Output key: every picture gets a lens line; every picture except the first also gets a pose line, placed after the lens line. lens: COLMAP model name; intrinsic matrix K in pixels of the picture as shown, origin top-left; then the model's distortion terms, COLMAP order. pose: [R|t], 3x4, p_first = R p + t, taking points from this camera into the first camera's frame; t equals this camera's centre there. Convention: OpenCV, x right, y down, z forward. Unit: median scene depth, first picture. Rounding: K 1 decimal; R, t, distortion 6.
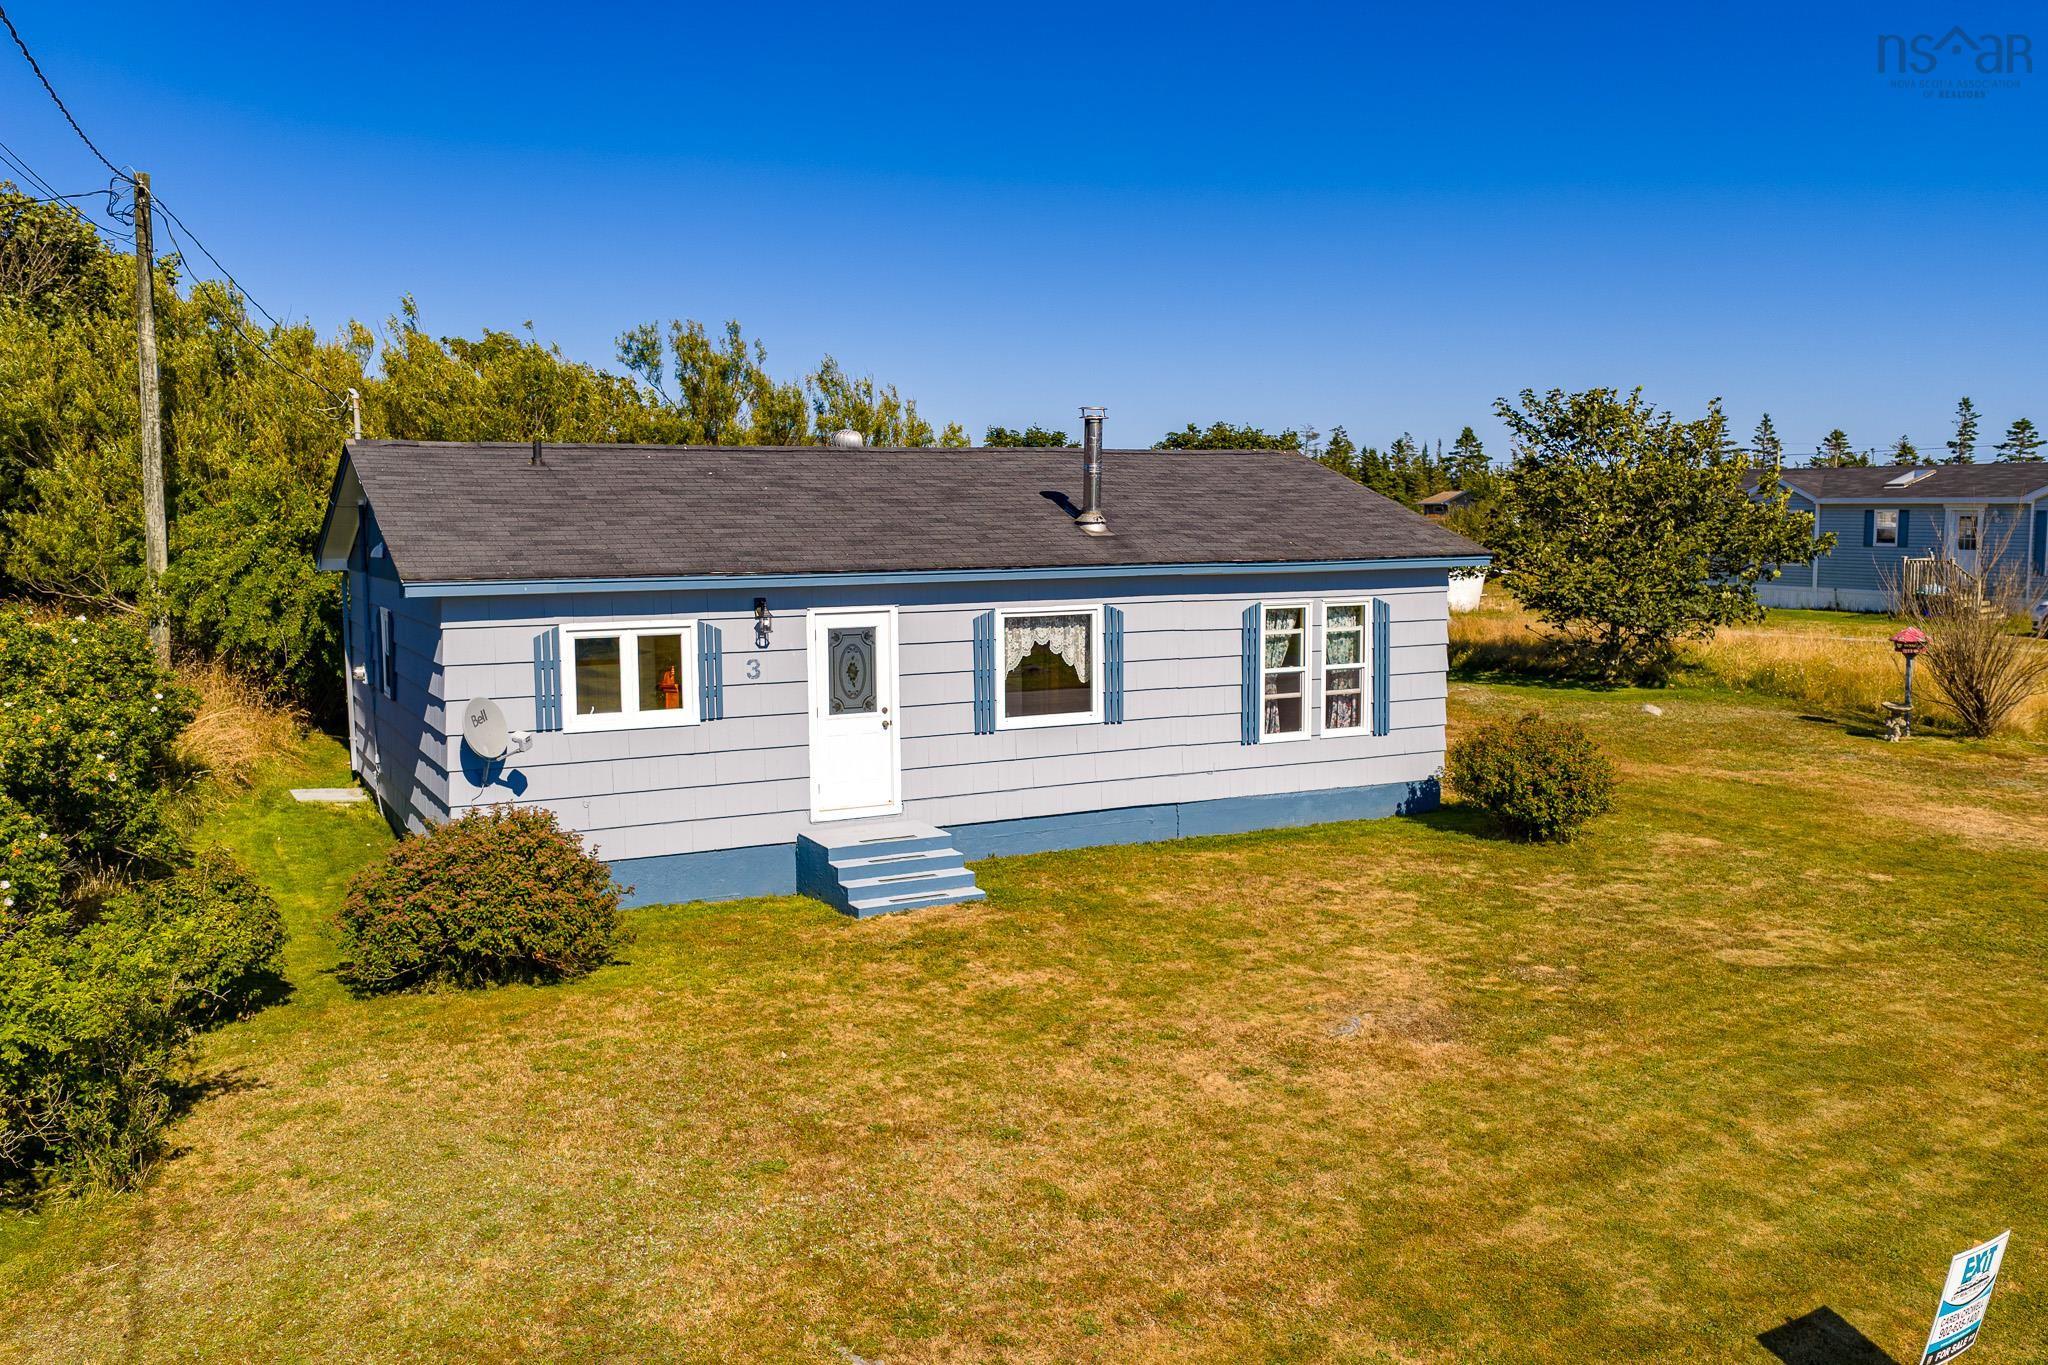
lens RADIAL K [[1681.2, 0, 1024.0], [0, 1681.2, 682.5], [0, 0, 1]] dist [-0.003738, -0.002217]
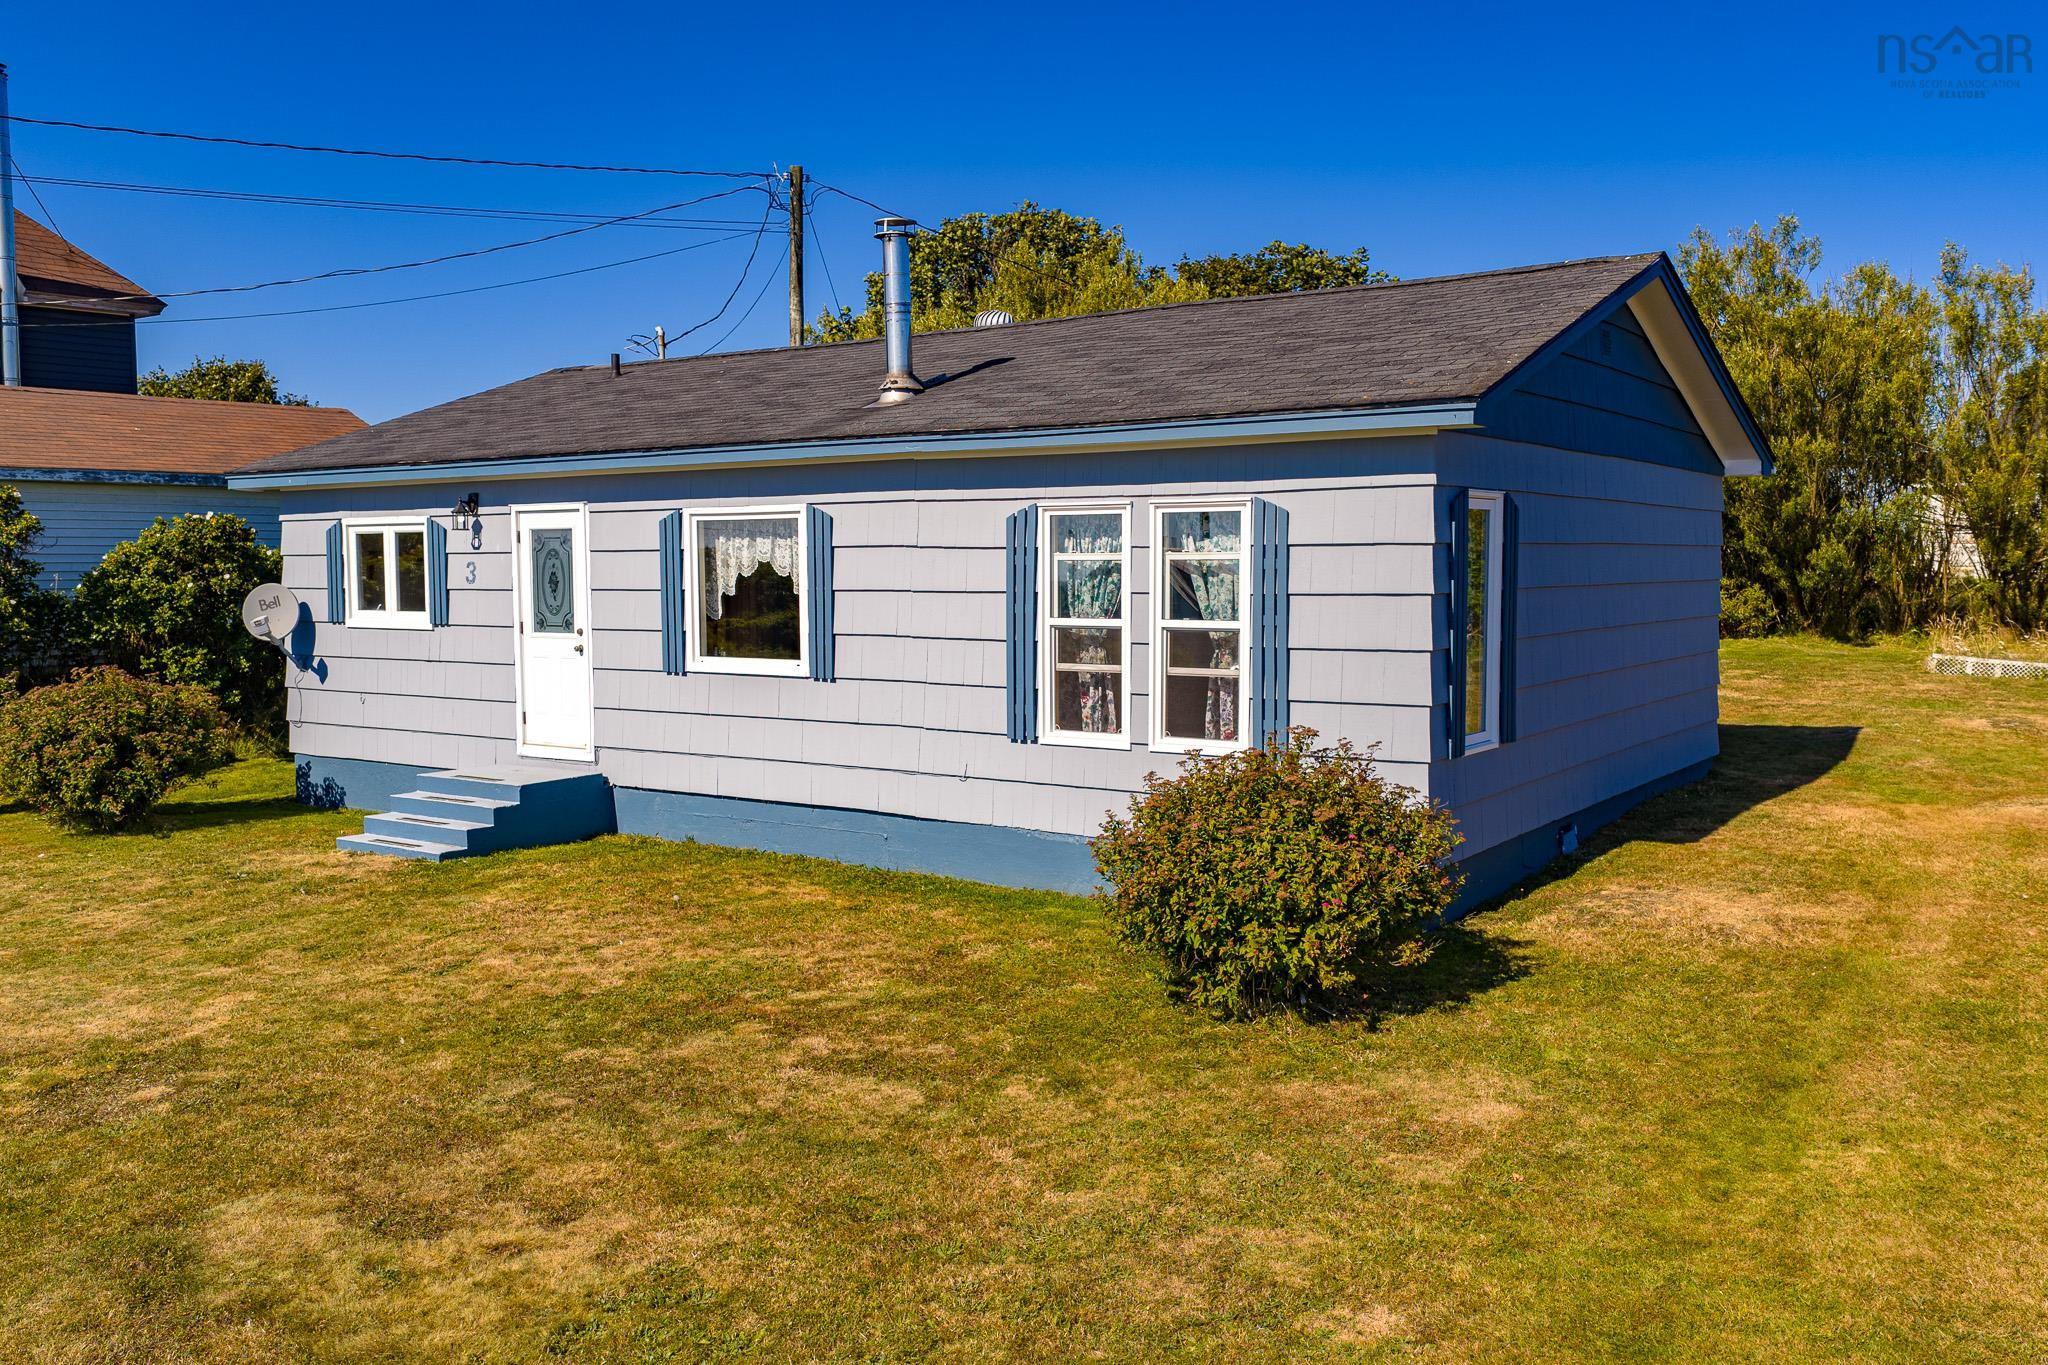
lens RADIAL K [[1681.2, 0, 1024.0], [0, 1681.2, 682.5], [0, 0, 1]] dist [-0.003738, -0.002217]
pose [[0.480037, 0.104192, -0.871039, 0.730662], [-0.044246, 0.994534, 0.094579, -0.045623], [0.876132, -0.006861, 0.482023, 0.793131]]
